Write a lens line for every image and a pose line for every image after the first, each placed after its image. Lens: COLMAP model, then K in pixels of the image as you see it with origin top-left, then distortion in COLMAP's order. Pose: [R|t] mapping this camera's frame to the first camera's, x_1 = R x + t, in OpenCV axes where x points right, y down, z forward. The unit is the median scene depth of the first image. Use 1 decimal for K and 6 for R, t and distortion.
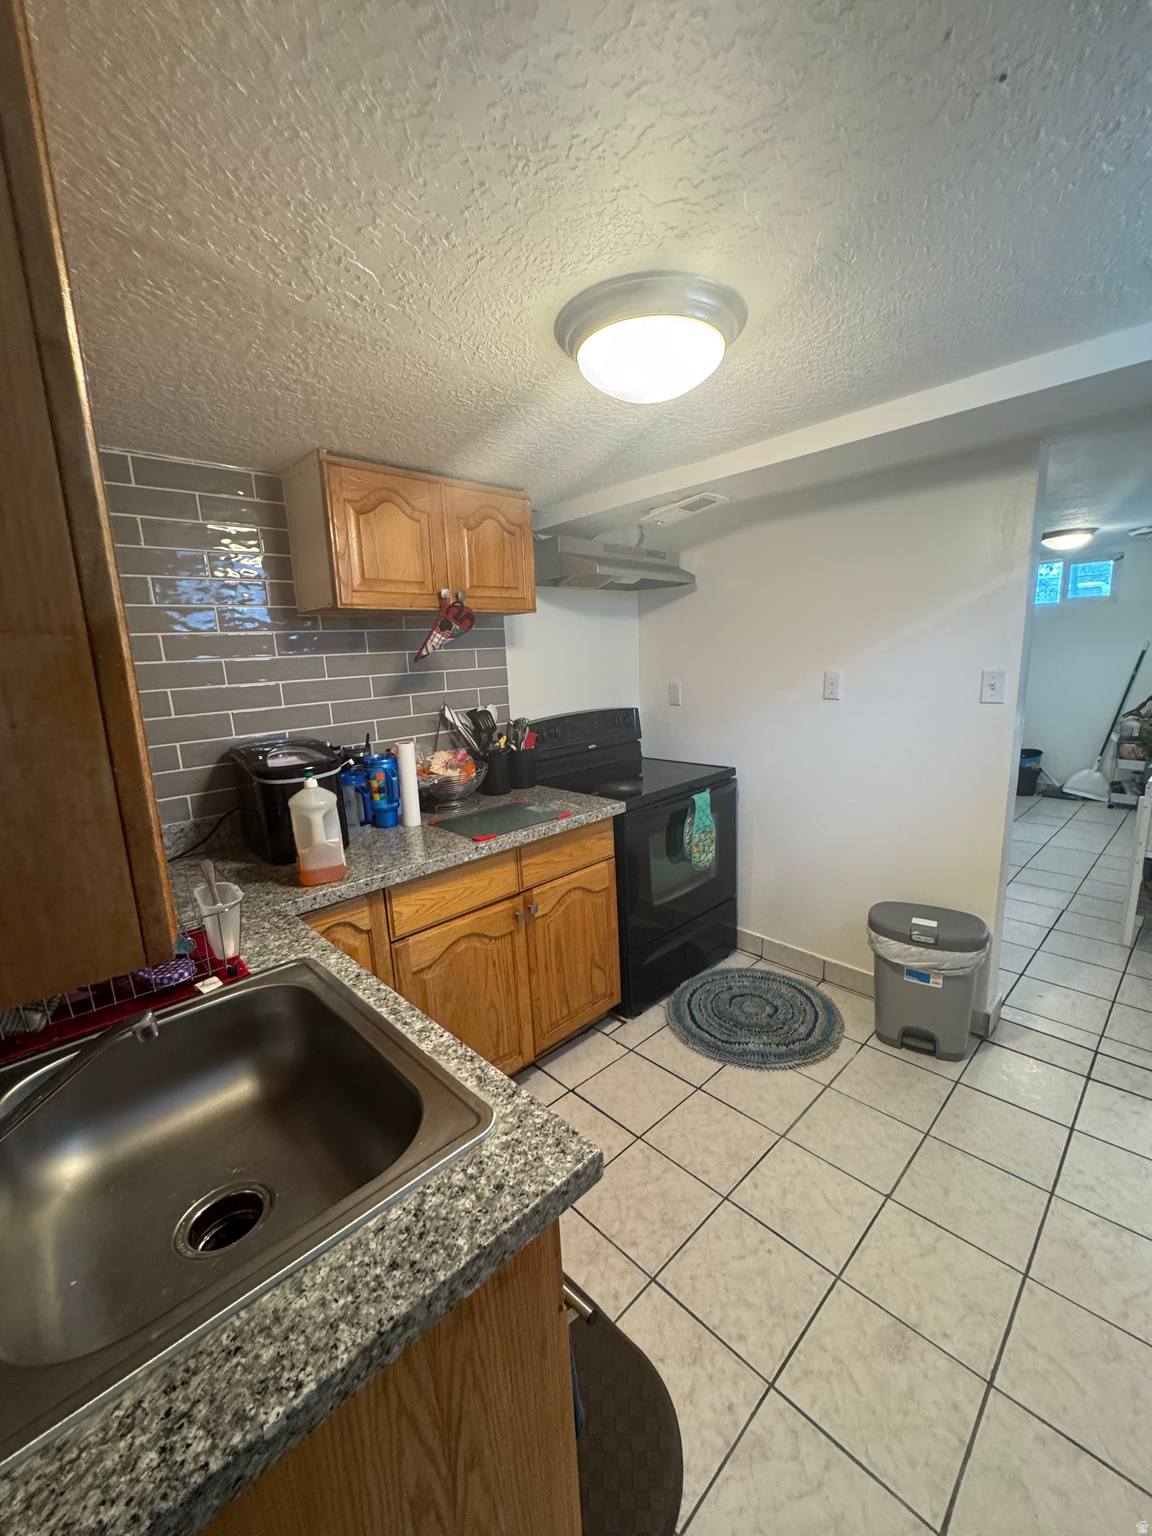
lens RADIAL K [[614.3, 0, 583.7], [0, 614.3, 767.8], [0, 0, 1]] dist [0.000771, -0.000023]
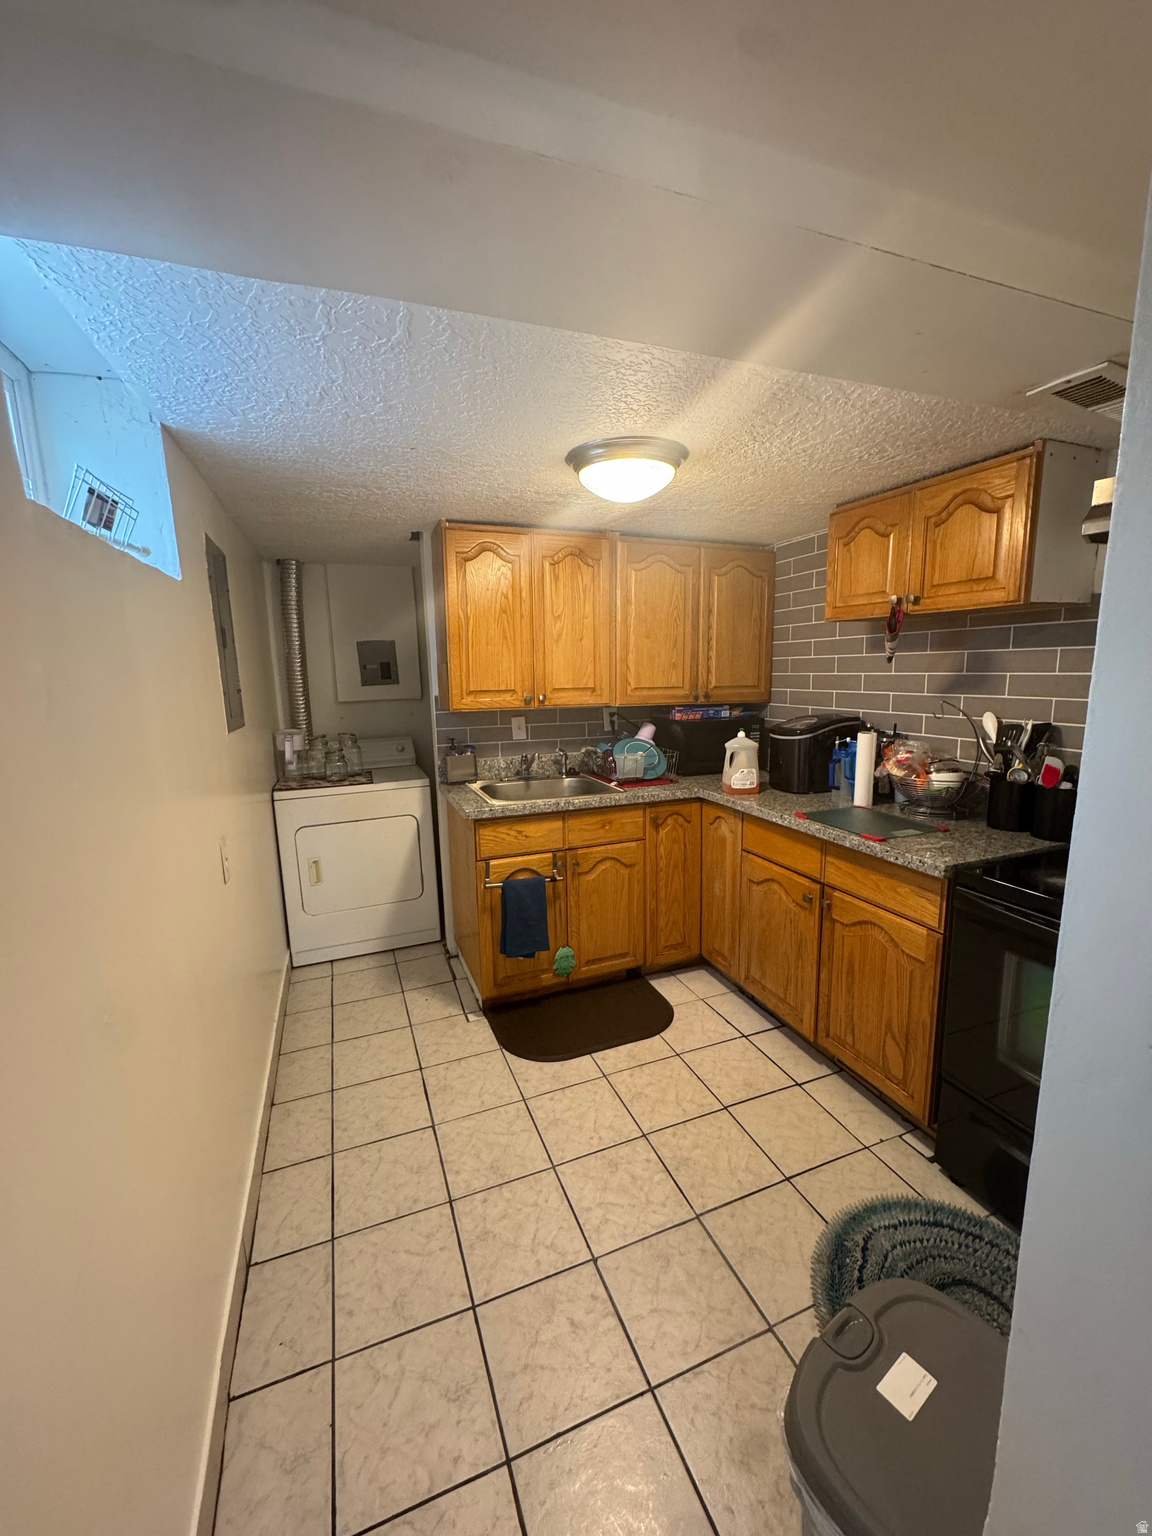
lens RADIAL K [[614.3, 0, 578.5], [0, 614.3, 769.8], [0, 0, 1]] dist [0.000771, -0.000023]
pose [[-0.377629, 0.204896, -0.903003, 1.349948], [-0.137021, 0.952108, 0.273340, -0.301154], [0.915763, 0.226951, -0.331469, 1.260952]]
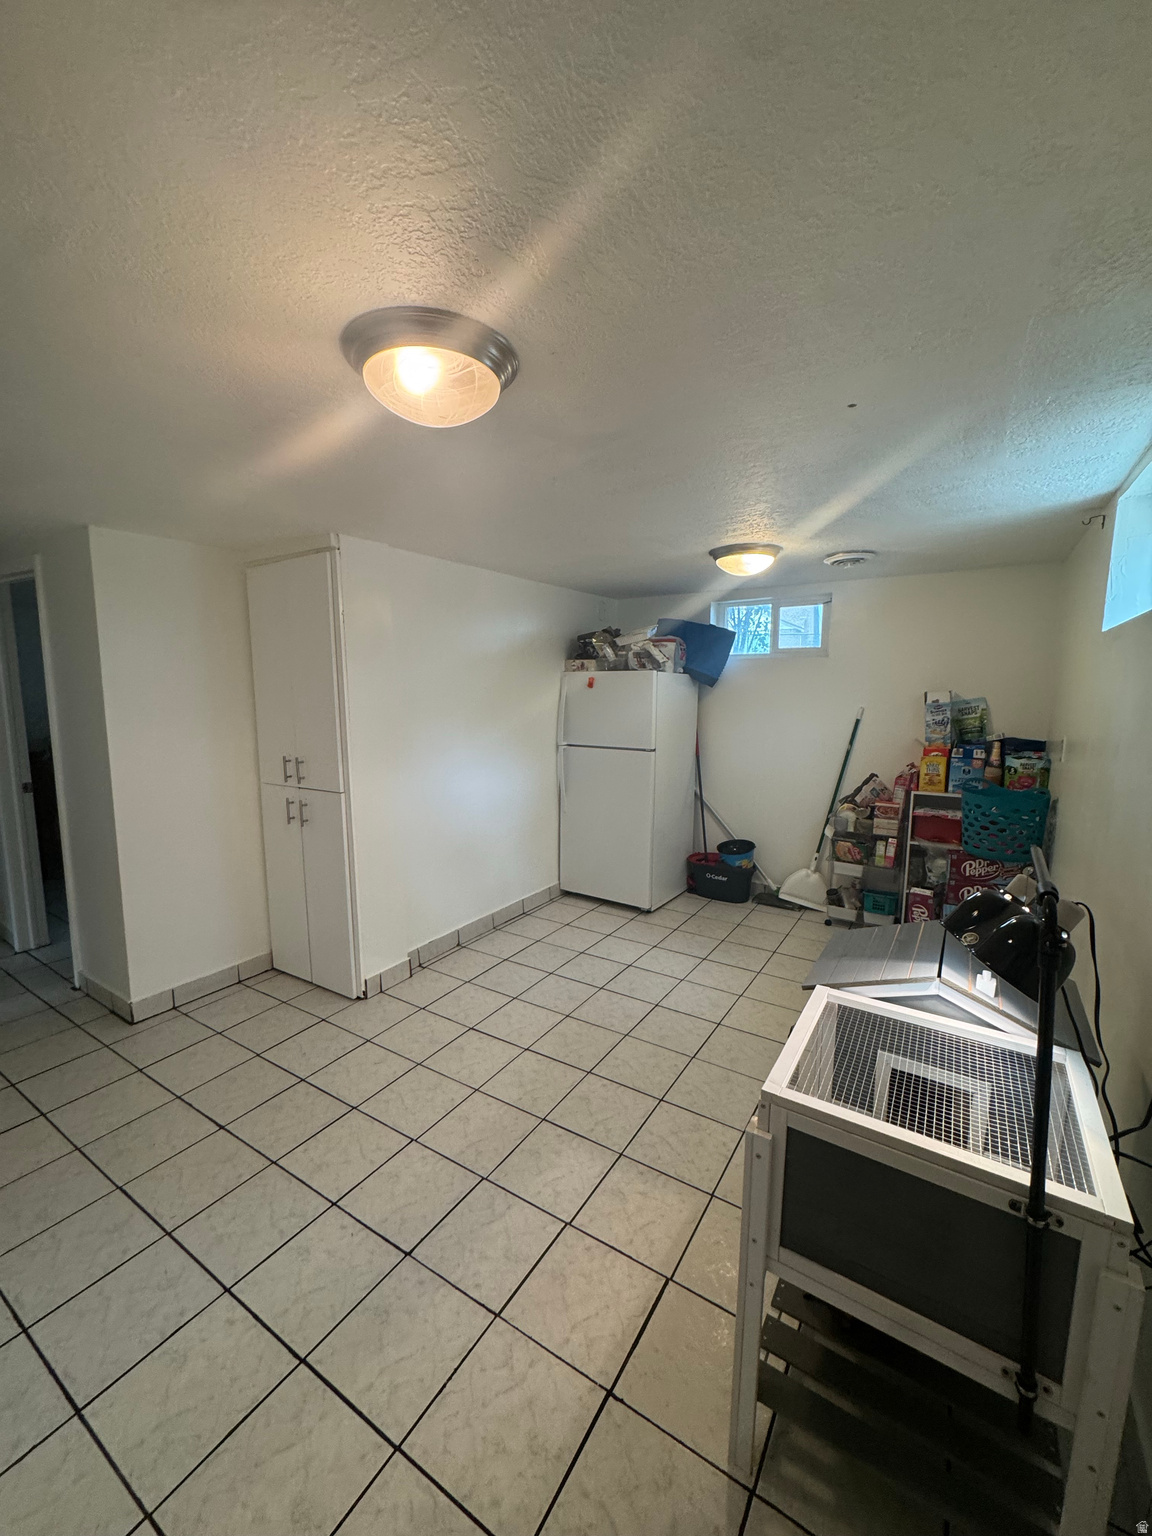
lens RADIAL K [[614.3, 0, 567.8], [0, 614.3, 767.9], [0, 0, 1]] dist [0.000771, -0.000023]
pose [[0.968978, 0.004725, 0.247100, 0.109982], [0.009520, 0.998361, -0.056425, -0.026900], [-0.246962, 0.057027, 0.967346, 0.103250]]
